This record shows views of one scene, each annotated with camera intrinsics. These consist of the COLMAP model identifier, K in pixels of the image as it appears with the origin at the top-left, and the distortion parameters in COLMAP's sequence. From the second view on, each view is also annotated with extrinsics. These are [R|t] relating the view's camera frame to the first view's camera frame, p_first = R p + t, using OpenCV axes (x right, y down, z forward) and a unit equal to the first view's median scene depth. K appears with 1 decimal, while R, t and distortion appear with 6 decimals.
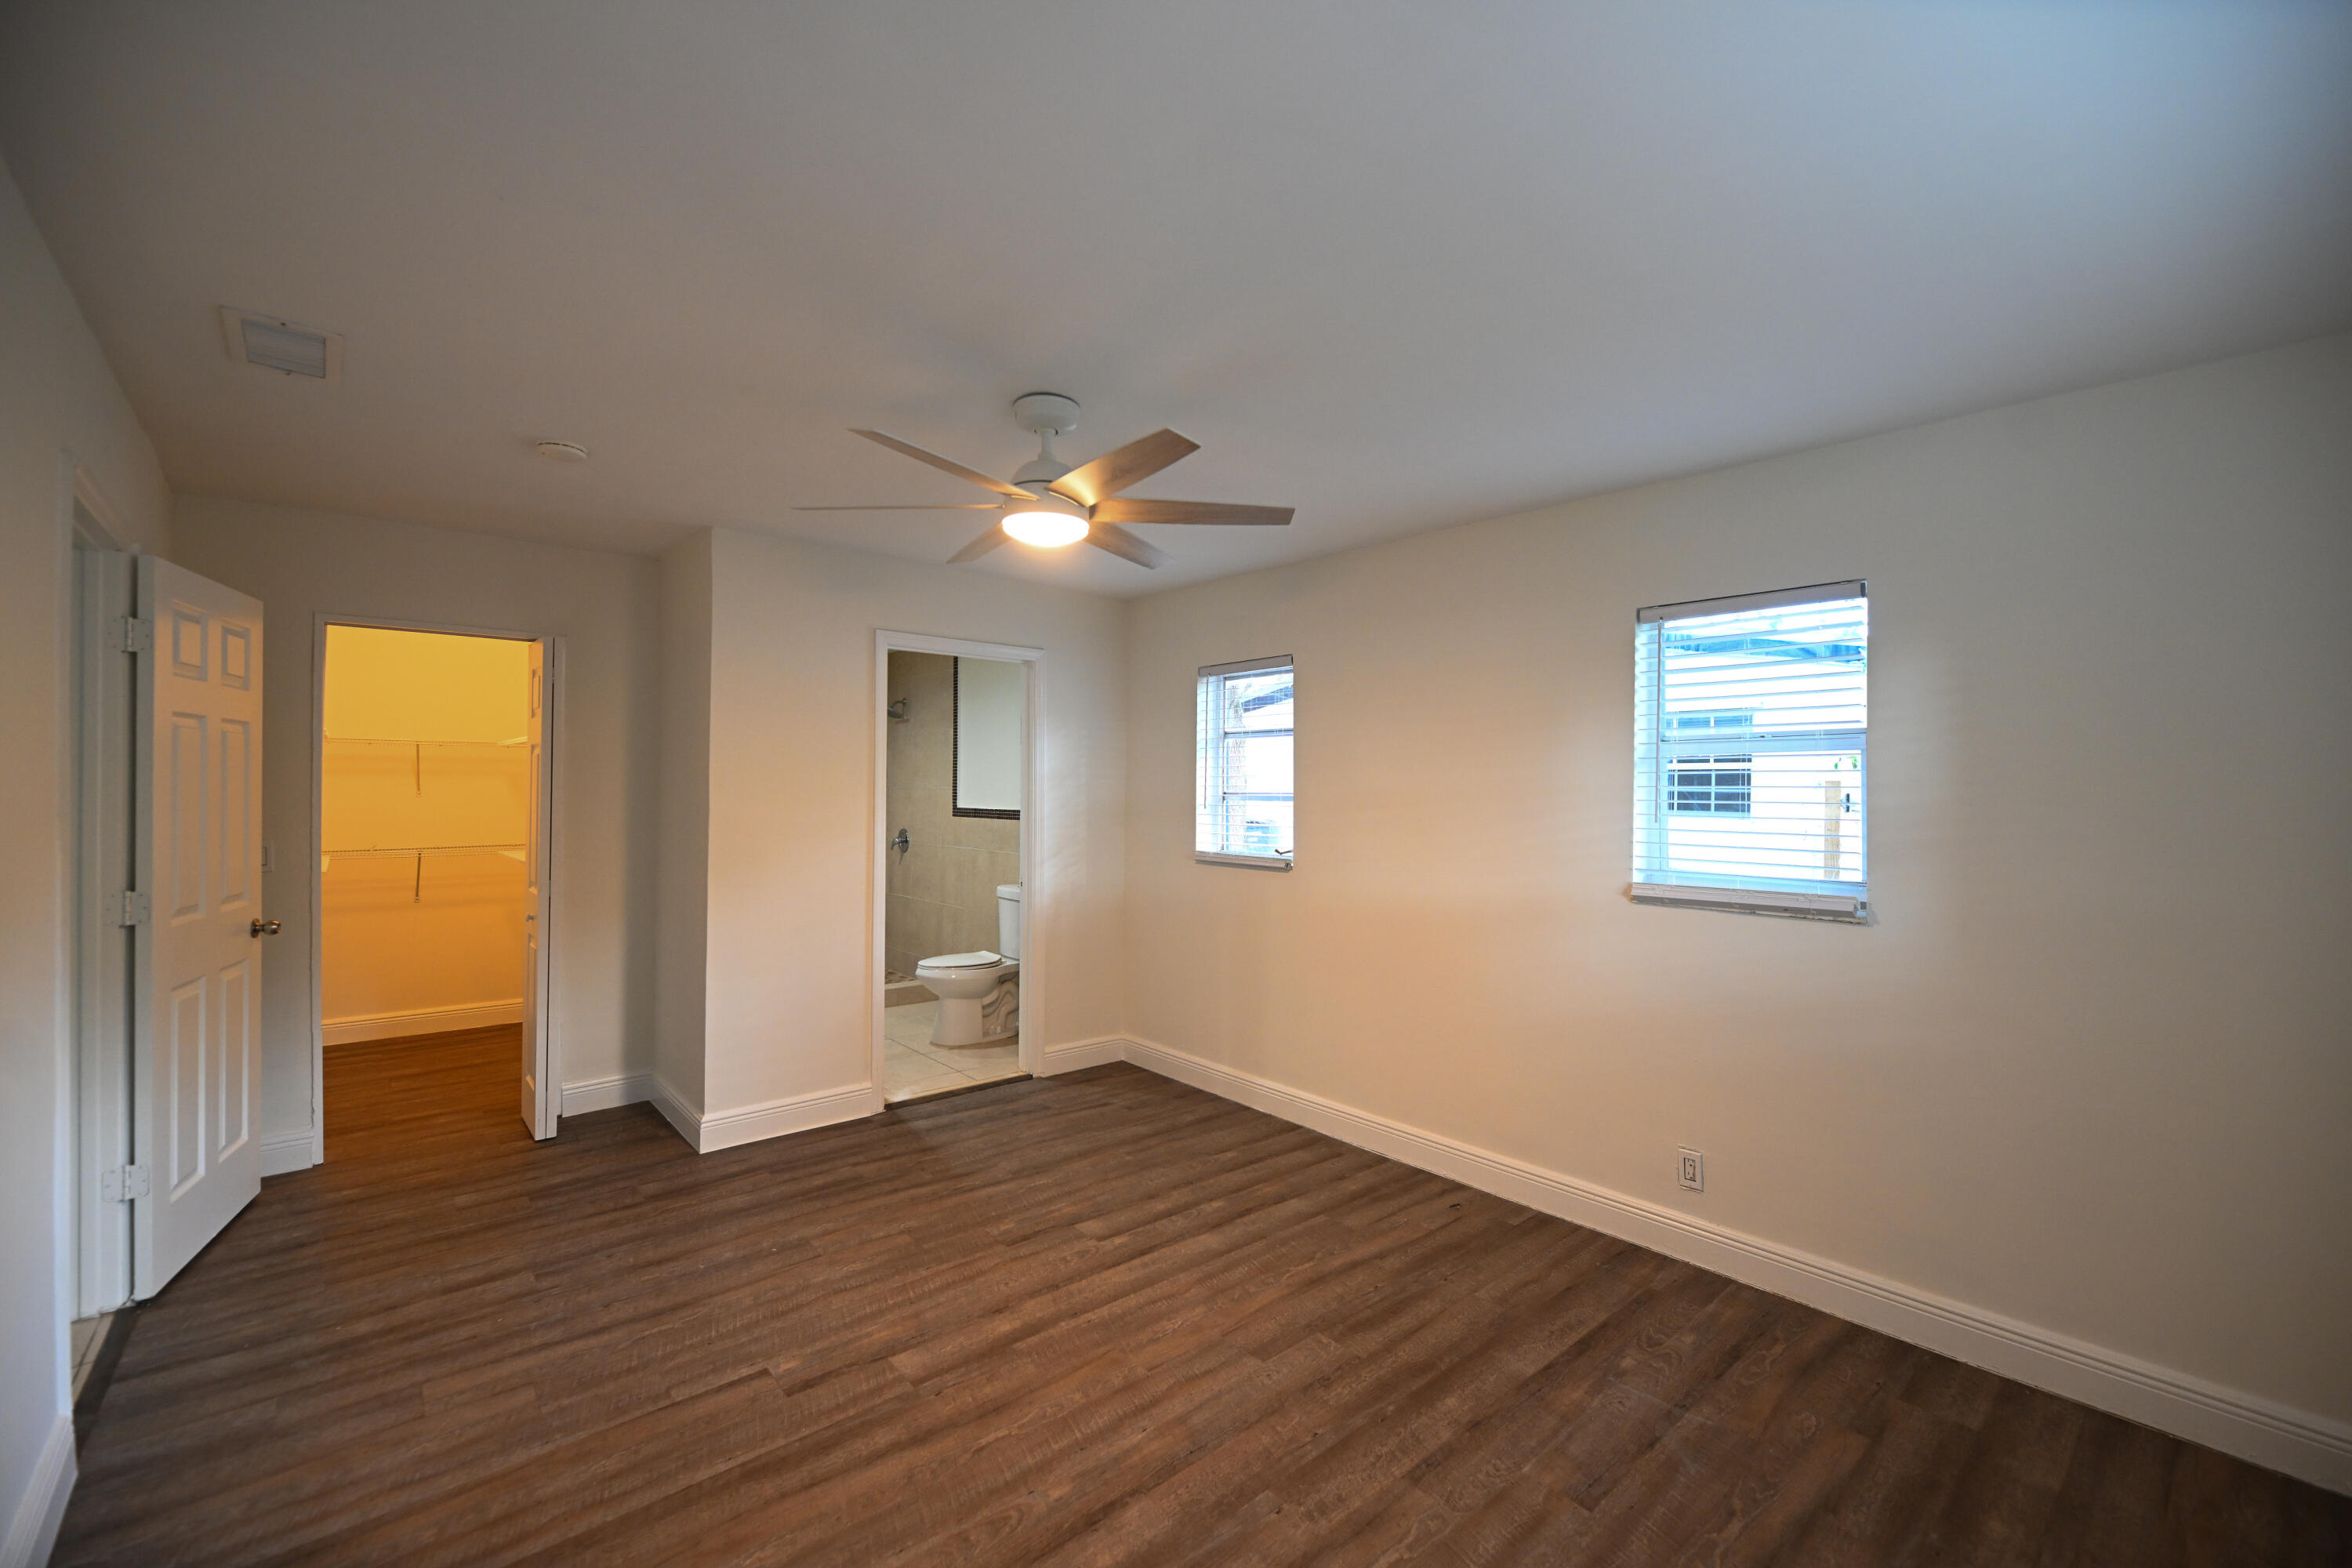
lens RADIAL K [[944.5, 0, 1168.5], [0, 944.5, 780.3], [0, 0, 1]] dist [0.001727, -0.004284]
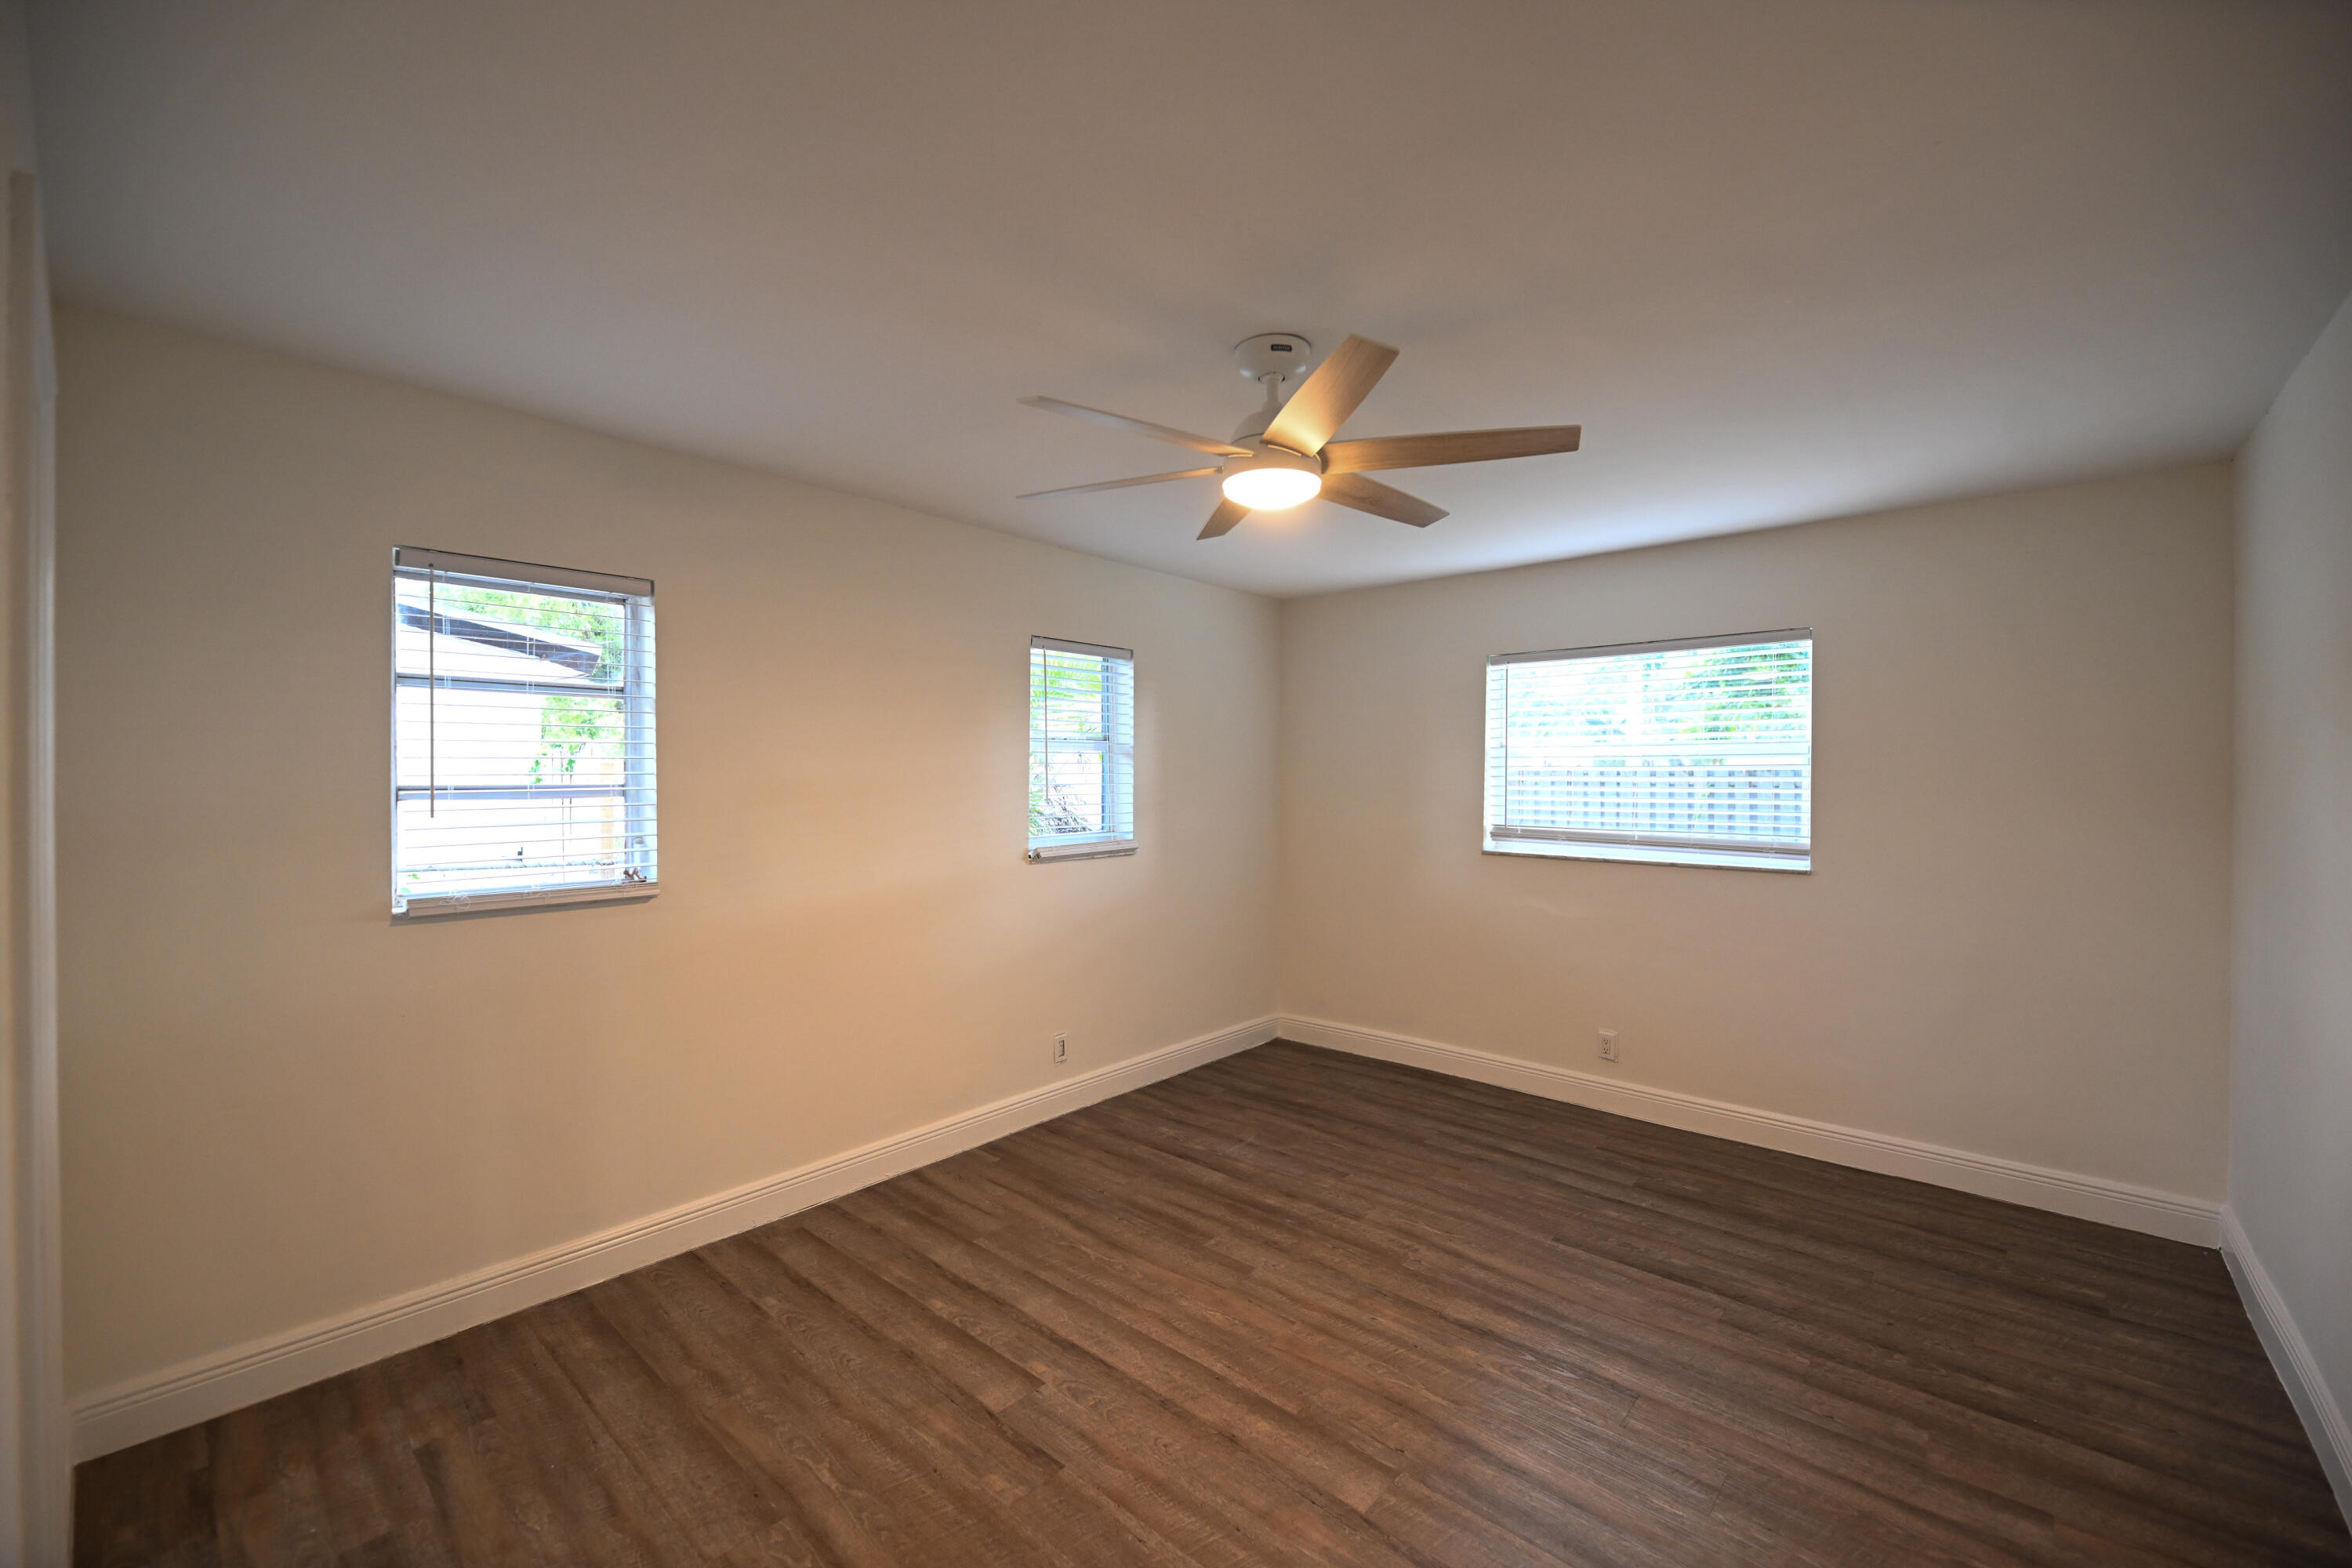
lens RADIAL K [[944.5, 0, 1168.5], [0, 944.5, 780.3], [0, 0, 1]] dist [0.001727, -0.004284]
pose [[-0.124341, -0.015988, 0.992111, -0.828565], [-0.009984, 0.999840, 0.014862, -0.005088], [-0.992189, -0.008057, -0.124480, 1.002594]]
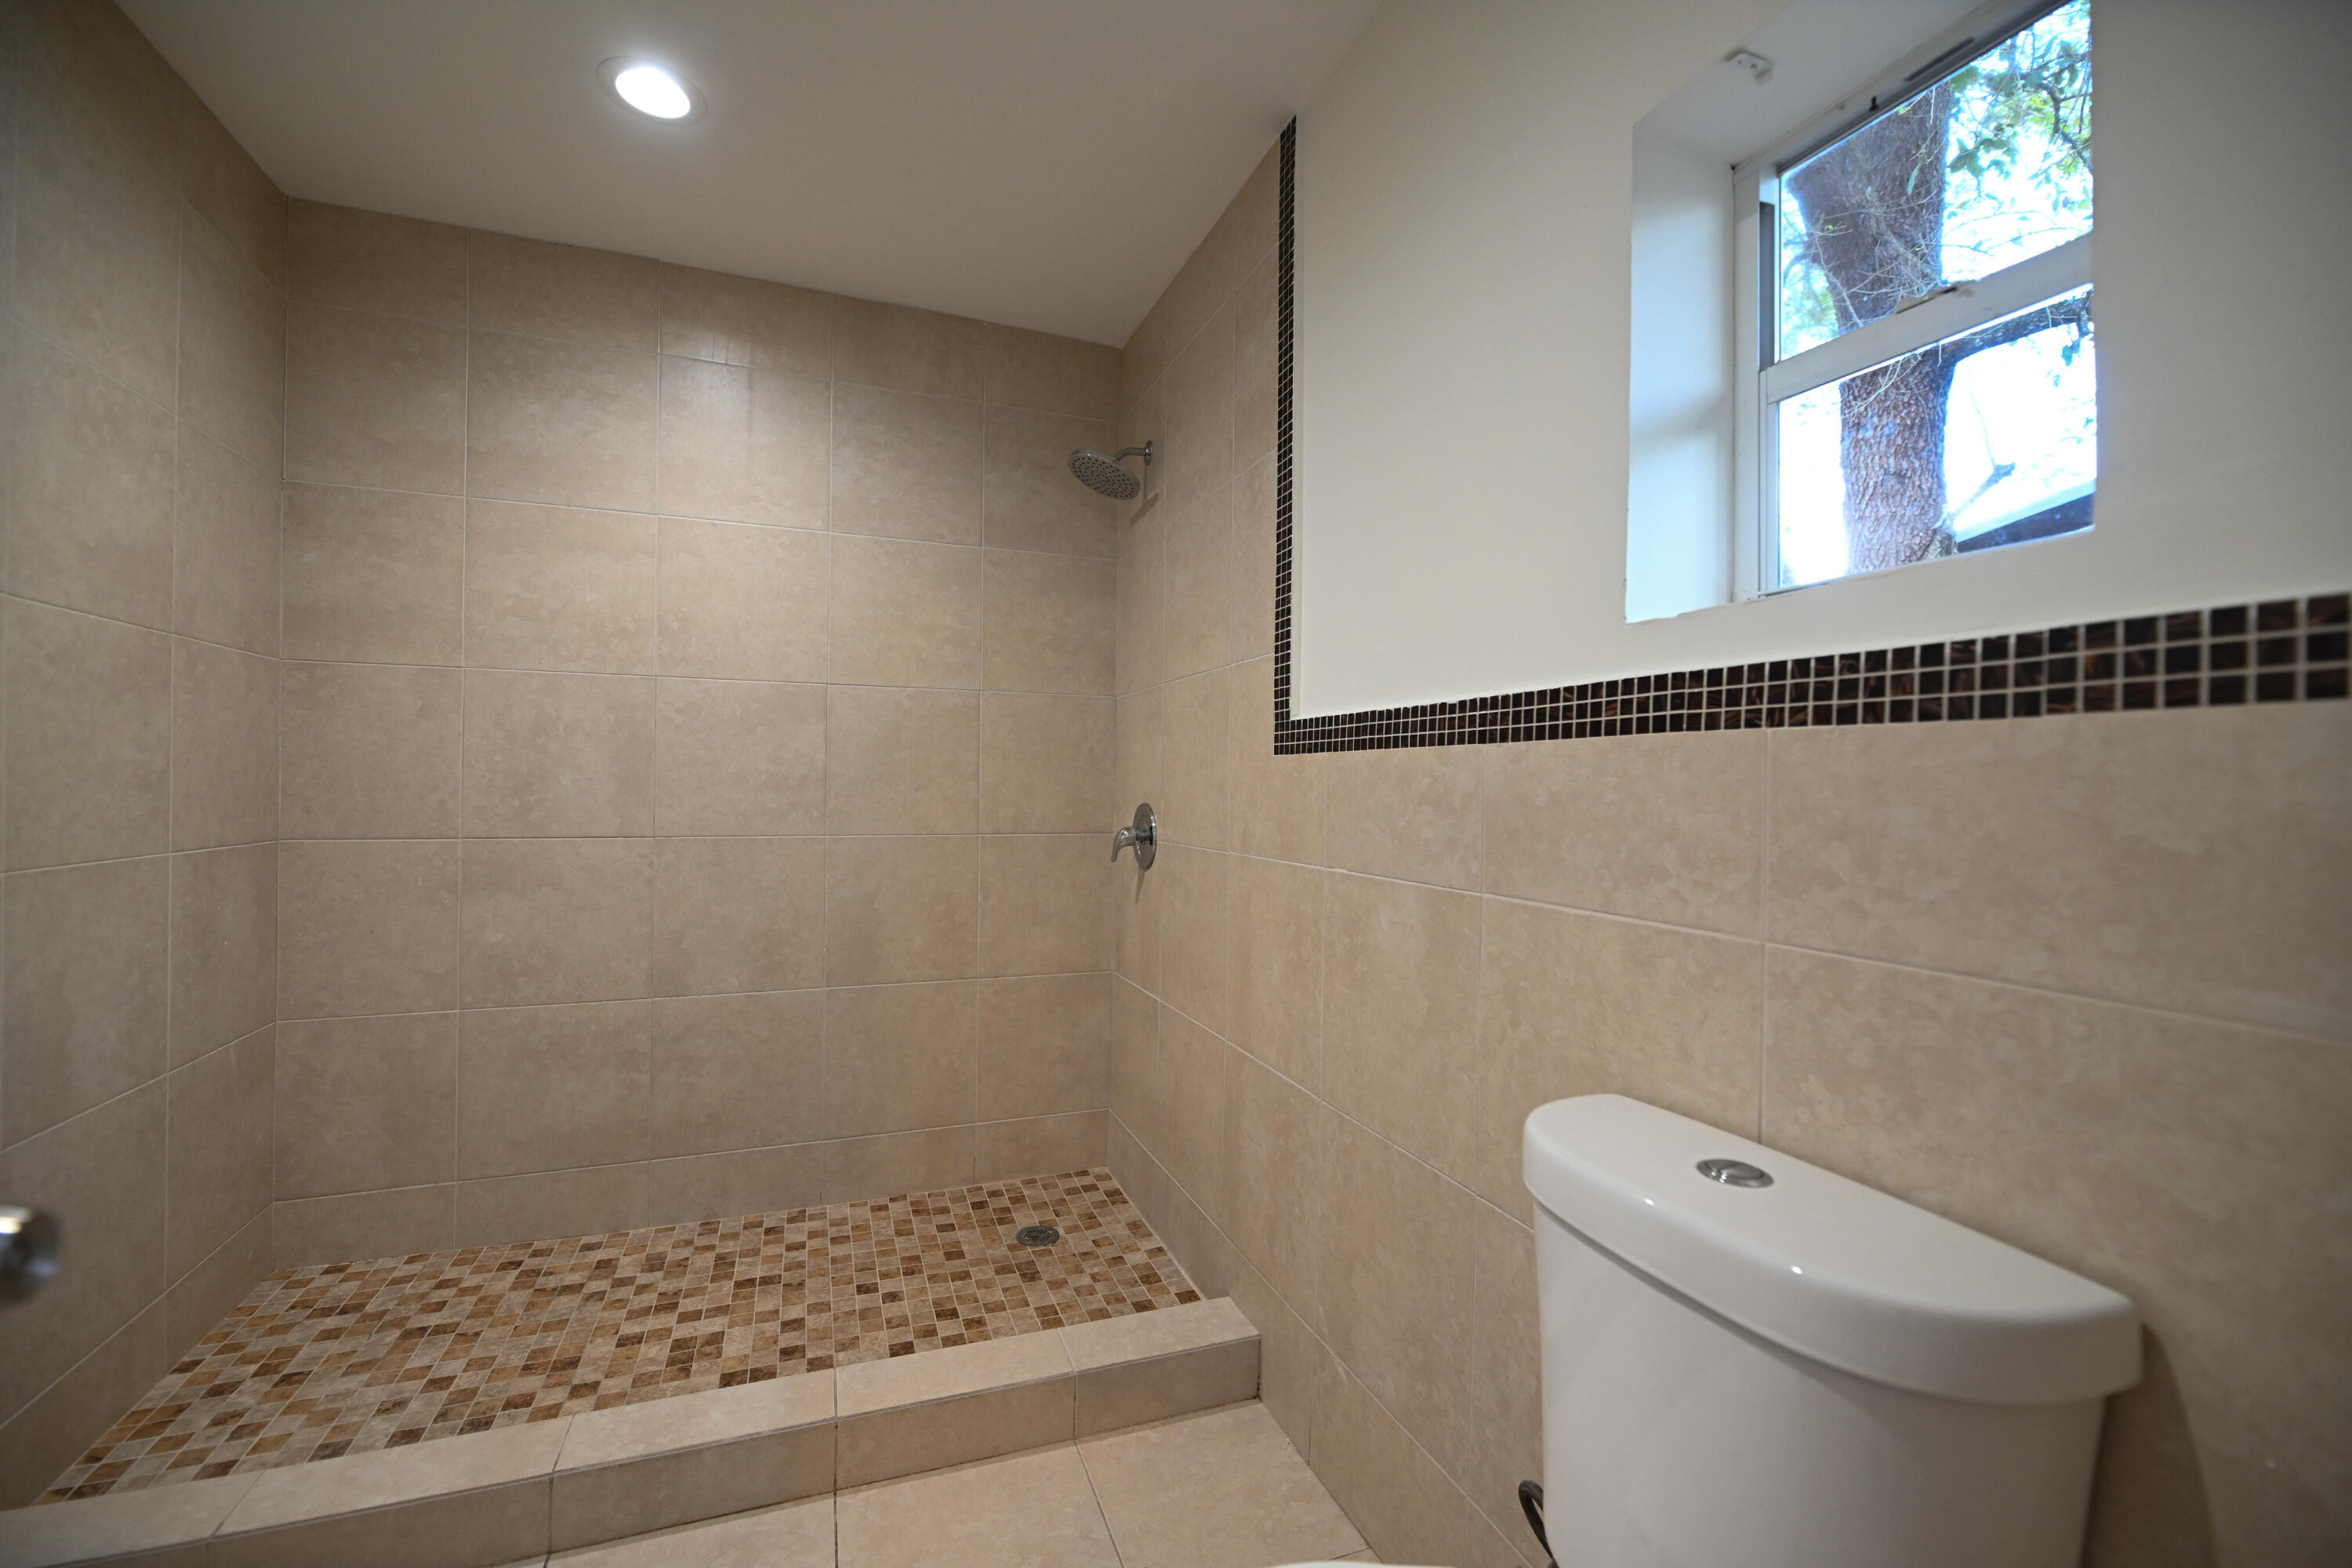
lens RADIAL K [[944.5, 0, 1168.5], [0, 944.5, 780.3], [0, 0, 1]] dist [0.001727, -0.004284]
pose [[0.937868, 0.002129, -0.346985, -0.345147], [-0.002872, 0.999995, -0.001627, 0.099783], [0.346979, 0.002522, 0.937869, 1.559485]]
